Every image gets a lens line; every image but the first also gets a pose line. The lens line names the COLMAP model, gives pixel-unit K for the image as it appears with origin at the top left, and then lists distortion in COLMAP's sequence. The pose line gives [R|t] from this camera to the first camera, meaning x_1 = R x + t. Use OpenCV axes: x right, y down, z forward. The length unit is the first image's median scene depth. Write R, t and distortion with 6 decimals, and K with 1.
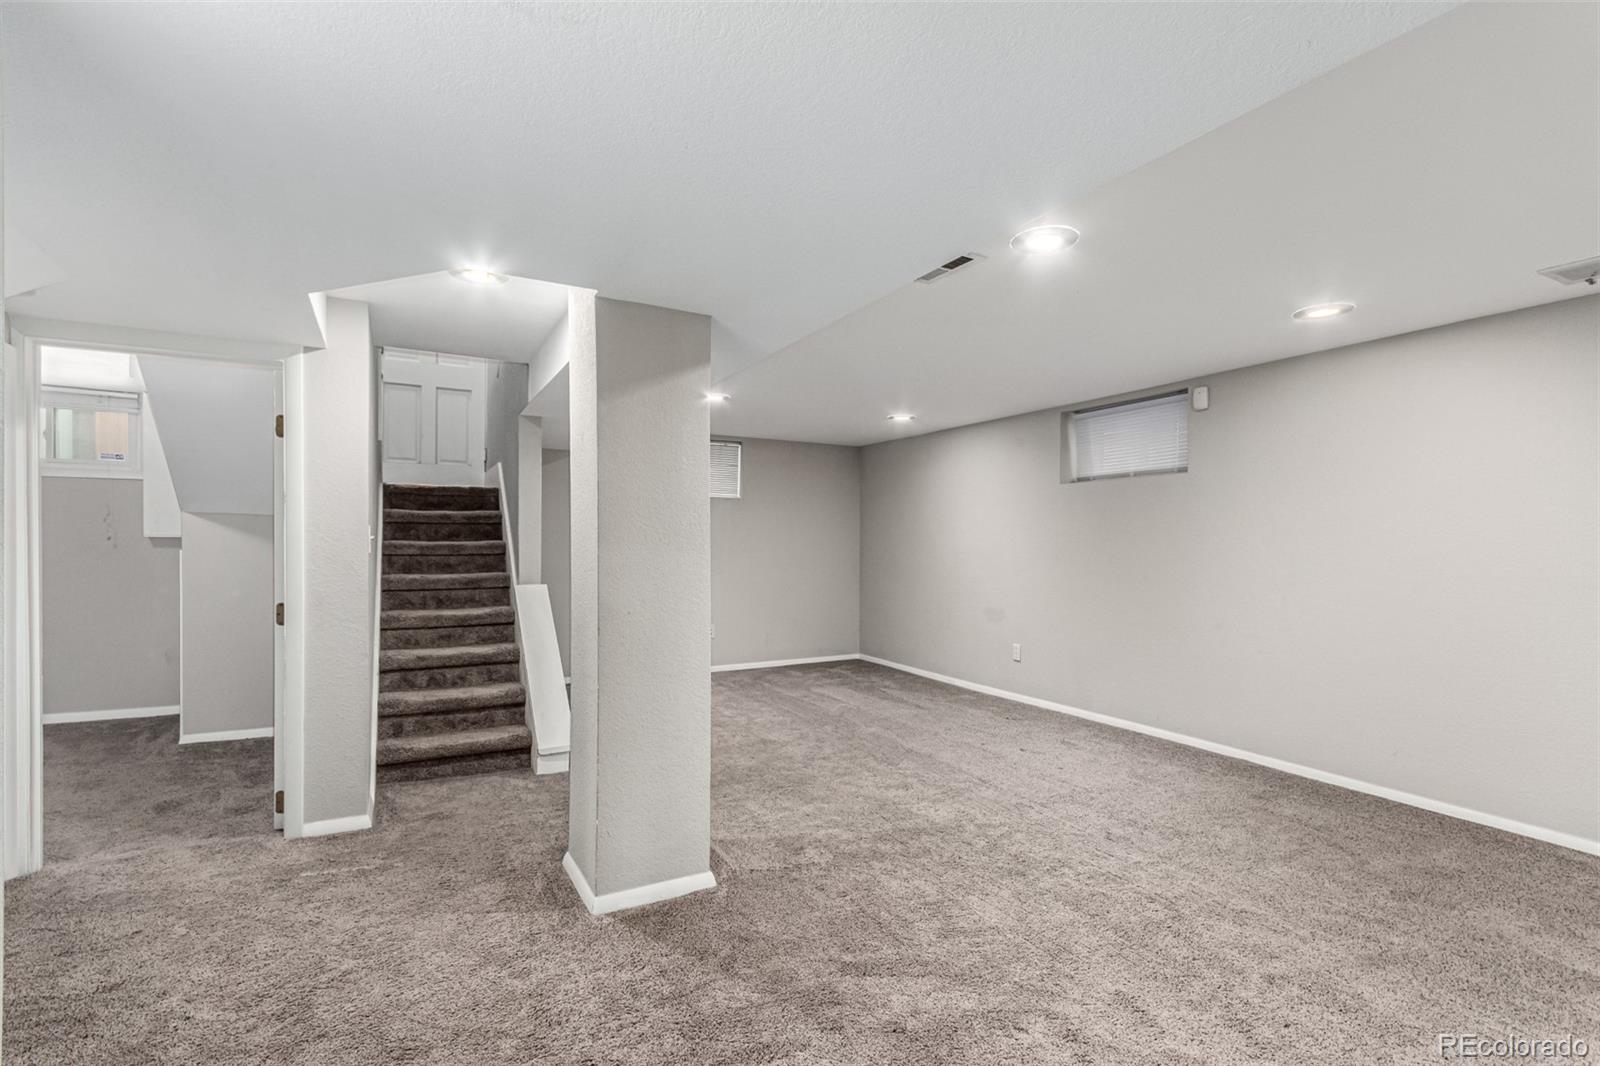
lens RADIAL K [[748.0, 0, 803.6], [0, 748.0, 543.0], [0, 0, 1]] dist [0.008376, 0.000511]
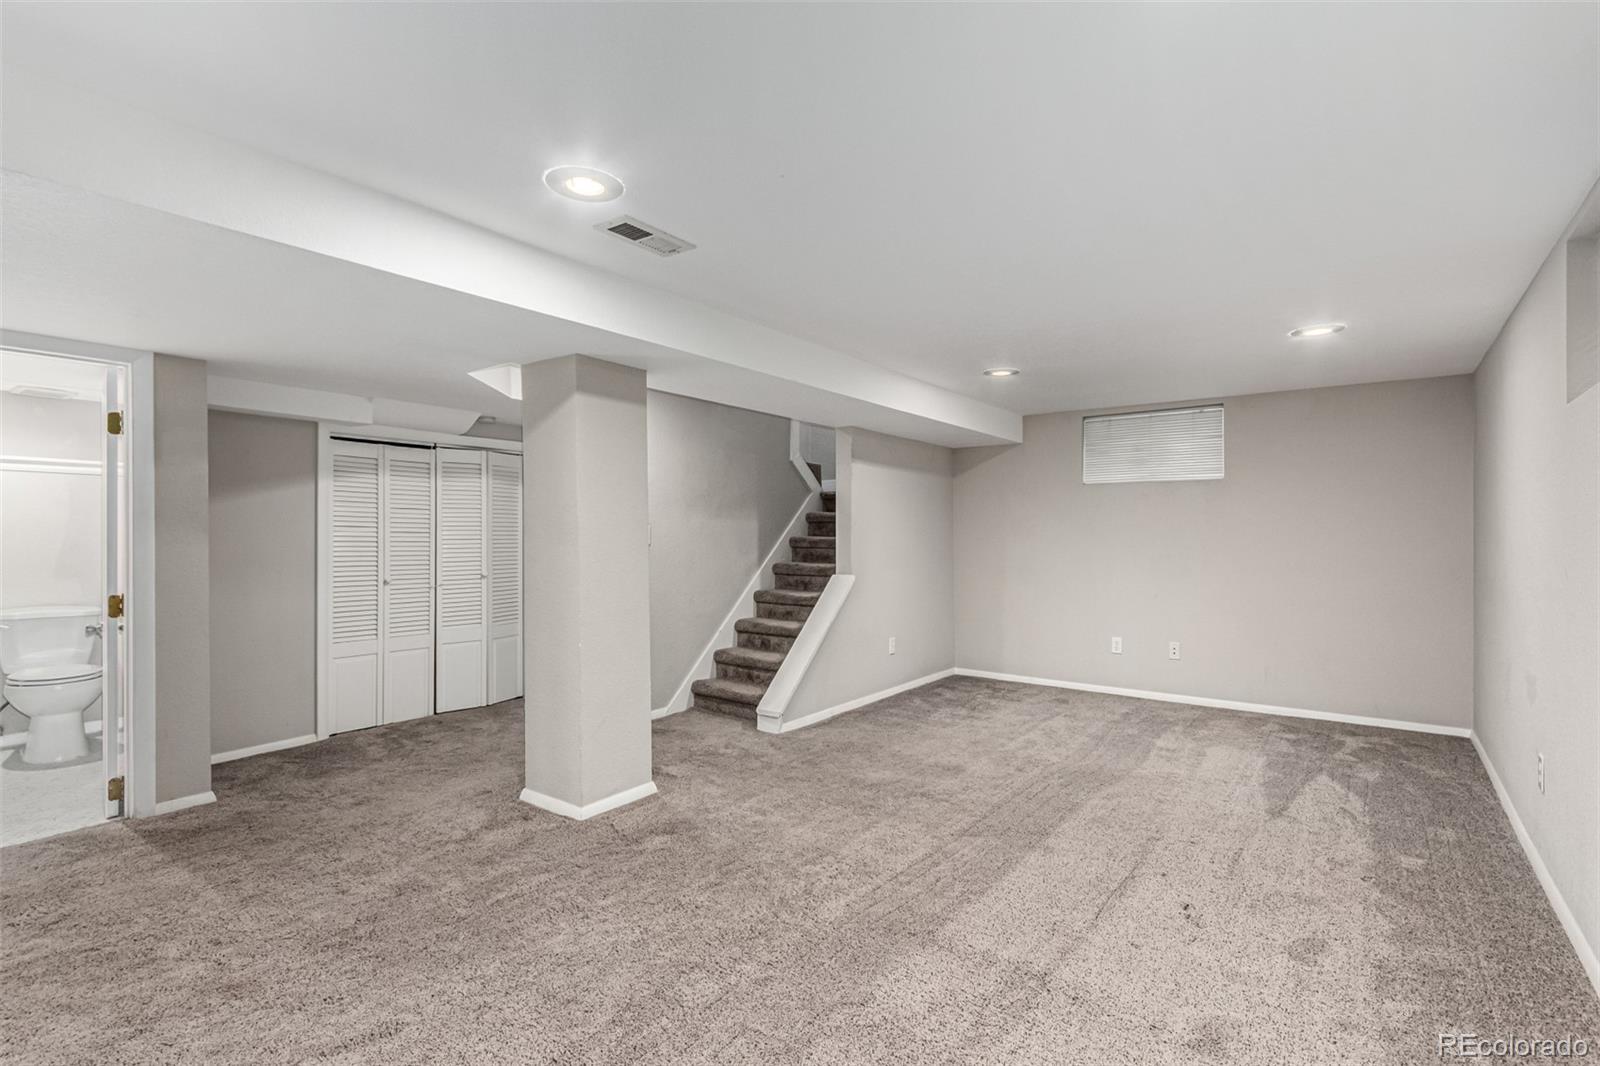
lens RADIAL K [[748.0, 0, 794.4], [0, 748.0, 535.2], [0, 0, 1]] dist [0.008376, 0.000511]
pose [[0.410278, -0.000782, -0.911960, 0.697037], [0.000152, 1.000000, -0.000789, -0.004567], [0.911960, 0.000185, 0.410278, 0.498255]]
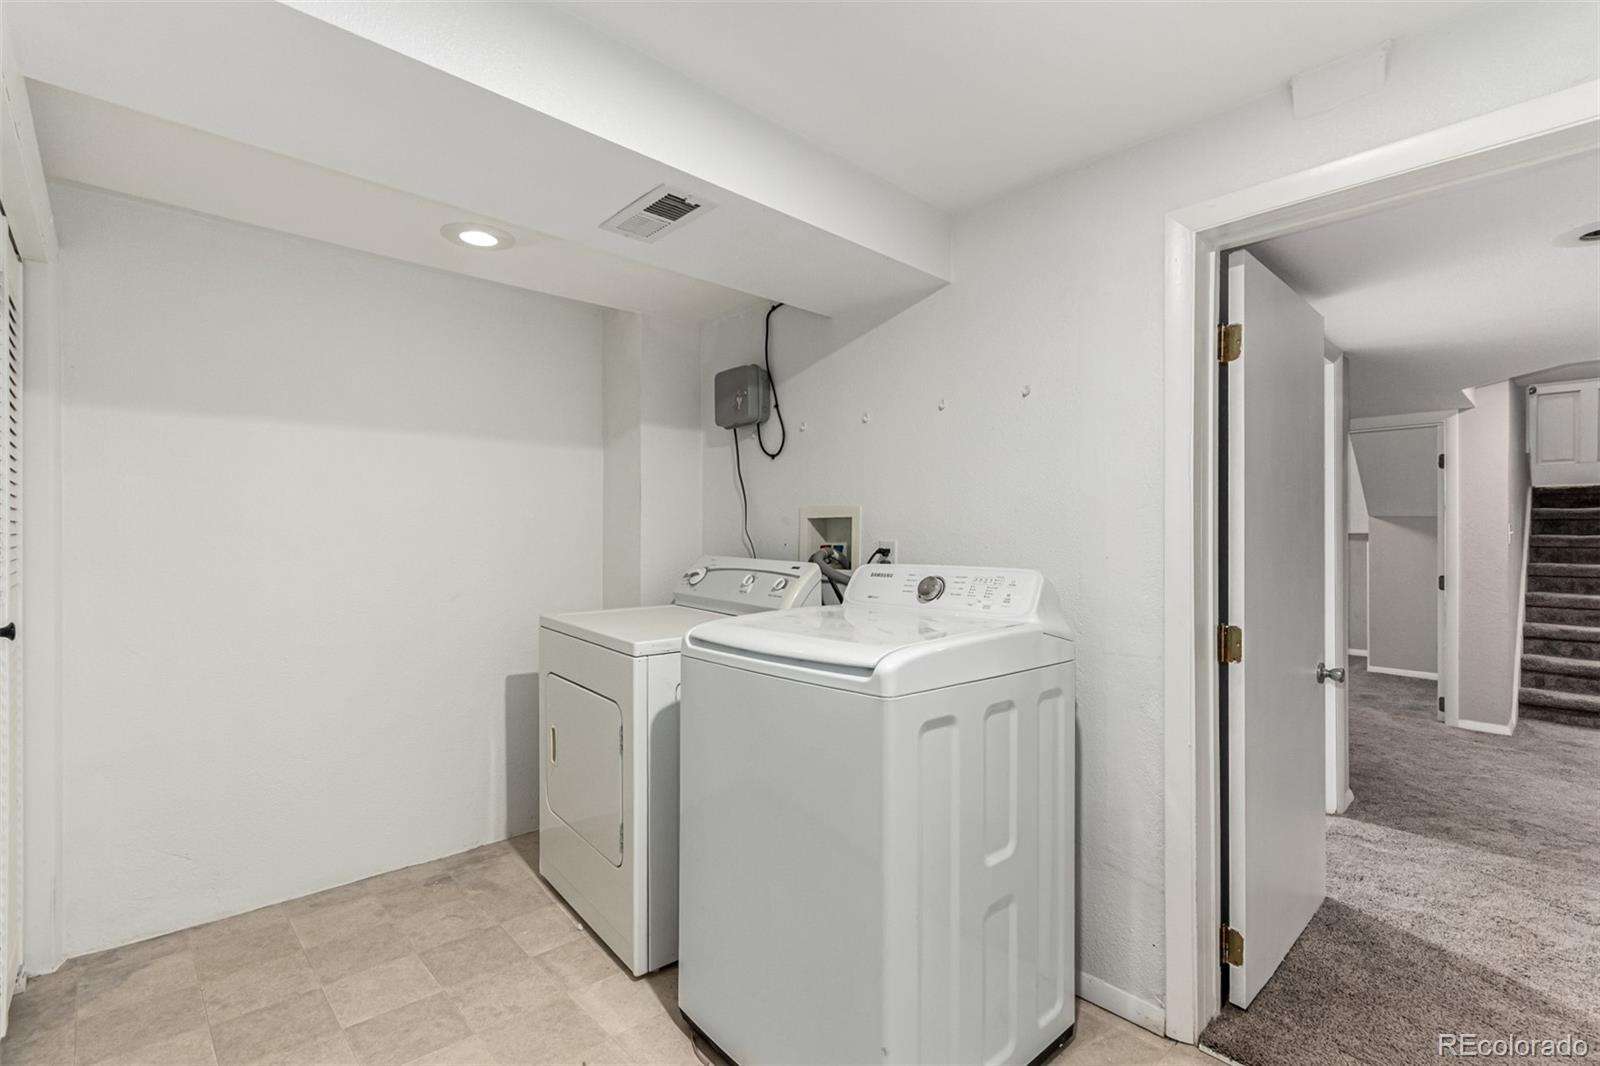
lens RADIAL K [[748.0, 0, 805.9], [0, 748.0, 541.3], [0, 0, 1]] dist [0.008376, 0.000511]
pose [[0.265466, 0.004958, -0.964107, 0.335542], [0.004849, 0.999967, 0.006478, -0.007109], [0.964108, -0.006395, 0.265433, -0.501389]]
